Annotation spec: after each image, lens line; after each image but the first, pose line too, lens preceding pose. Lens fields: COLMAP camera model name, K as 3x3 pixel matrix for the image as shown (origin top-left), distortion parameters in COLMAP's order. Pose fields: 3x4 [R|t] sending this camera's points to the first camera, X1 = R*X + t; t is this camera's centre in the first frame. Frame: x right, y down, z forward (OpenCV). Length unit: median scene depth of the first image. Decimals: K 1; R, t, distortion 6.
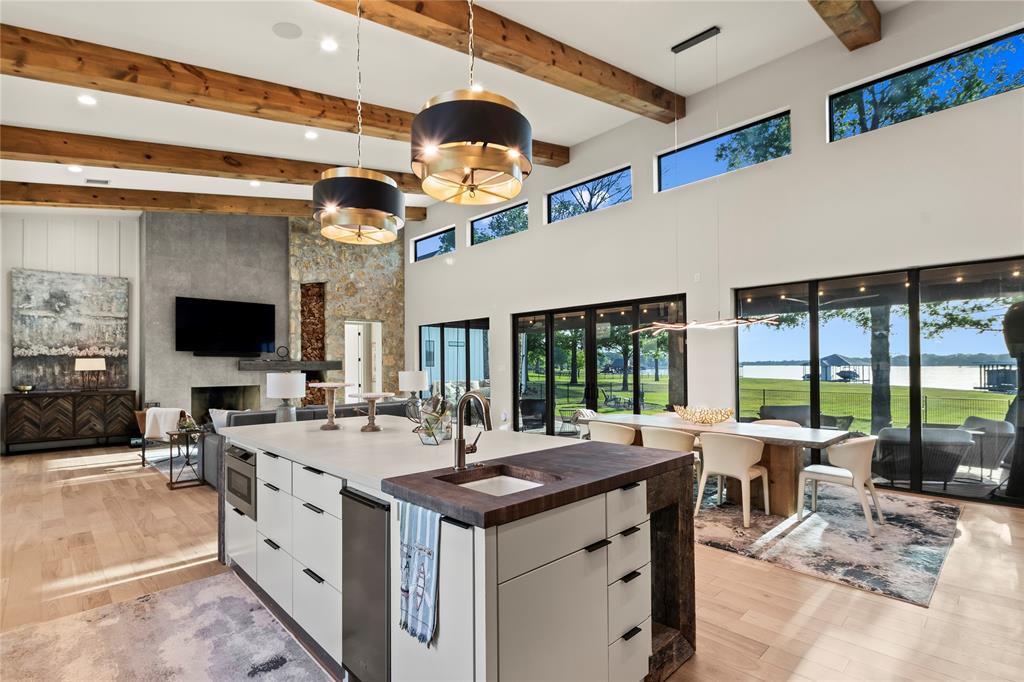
lens RADIAL K [[487.5, 0, 512.7], [0, 487.5, 358.6], [0, 0, 1]] dist [0.000211, -0.002636]
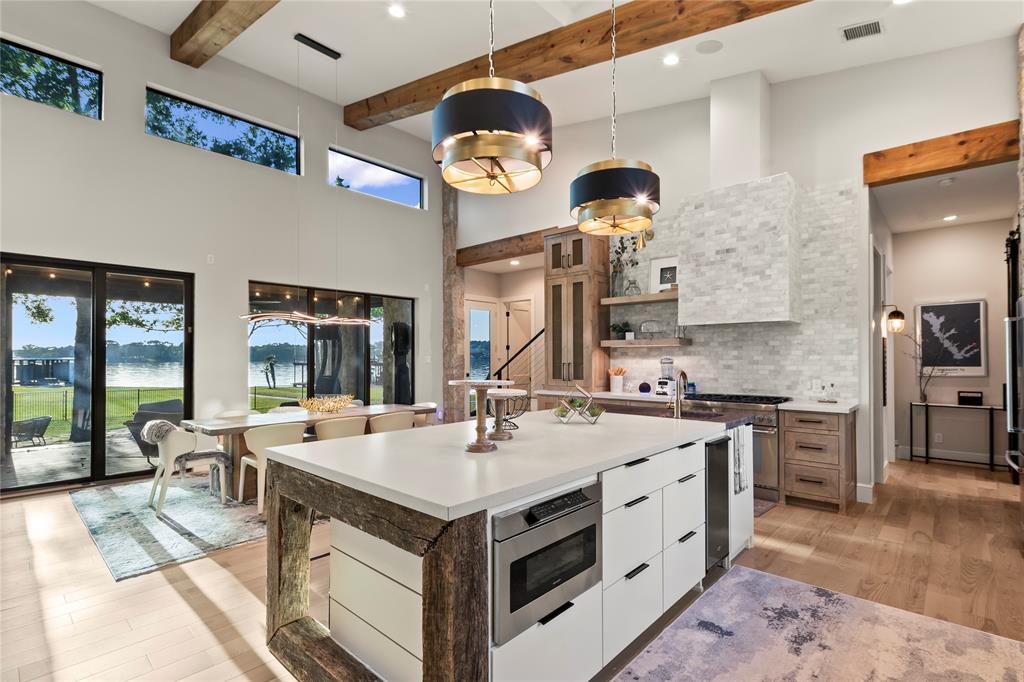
lens RADIAL K [[487.5, 0, 498.9], [0, 487.5, 346.2], [0, 0, 1]] dist [0.000211, -0.002636]
pose [[-0.052426, 0.029465, 0.998190, -0.341508], [-0.013366, 0.999454, -0.030204, 0.008177], [-0.998535, -0.014926, -0.052004, 0.333366]]
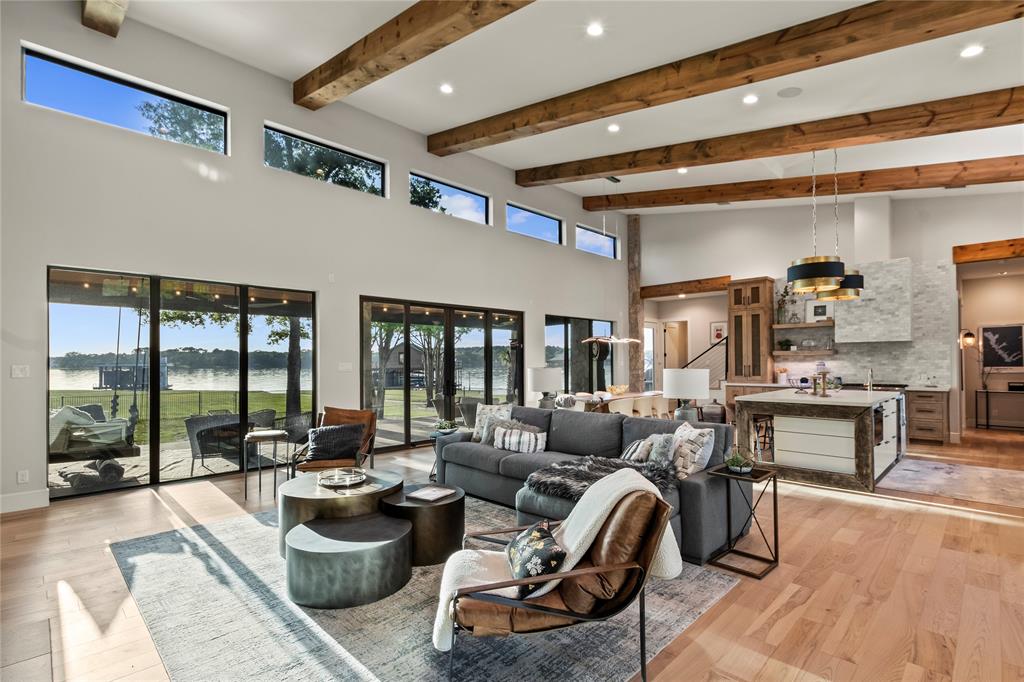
lens RADIAL K [[487.5, 0, 496.7], [0, 487.5, 350.5], [0, 0, 1]] dist [0.000211, -0.002636]
pose [[-0.006356, 0.031165, 0.999494, -0.692852], [-0.009836, 0.999464, -0.031227, 0.015089], [-0.999931, -0.010029, -0.006046, 0.717099]]
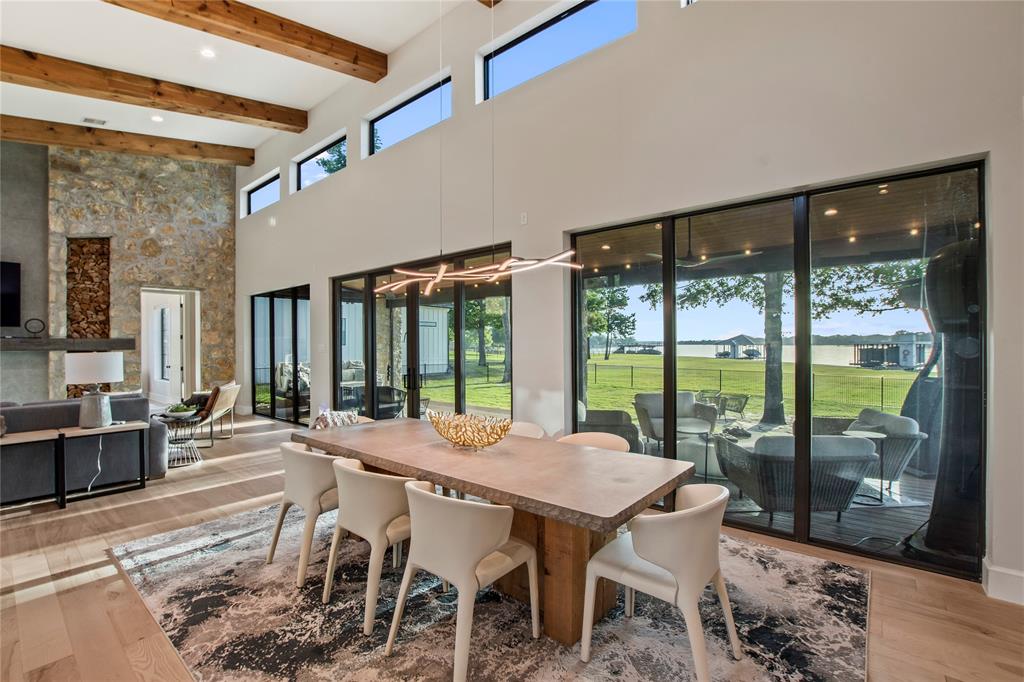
lens RADIAL K [[454.1, 0, 522.1], [0, 454.1, 344.3], [0, 0, 1]] dist [-0.036395, 0.004585]
pose [[0.991864, 0.000740, 0.127297, 0.188212], [-0.002446, 0.999909, 0.013251, 0.003496], [-0.127276, -0.013454, 0.991776, 0.226797]]
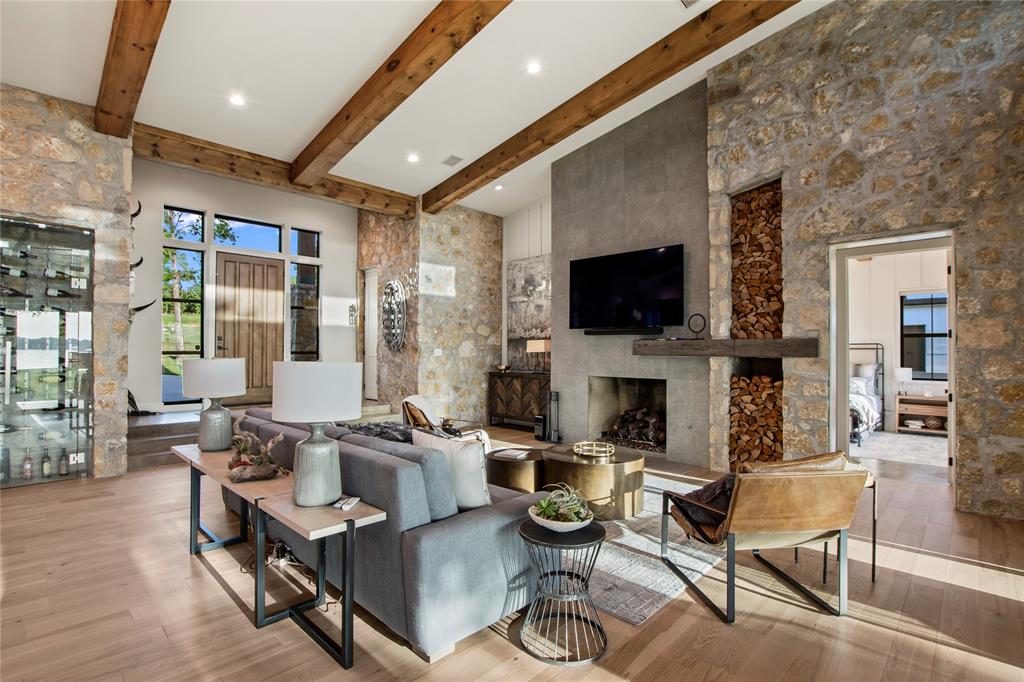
lens RADIAL K [[487.5, 0, 514.4], [0, 487.5, 339.2], [0, 0, 1]] dist [0.000211, -0.002636]
pose [[0.045677, -0.017909, -0.998796, 0.086100], [0.010728, 0.999790, -0.017437, 0.012023], [0.998899, -0.009919, 0.045860, 0.746849]]
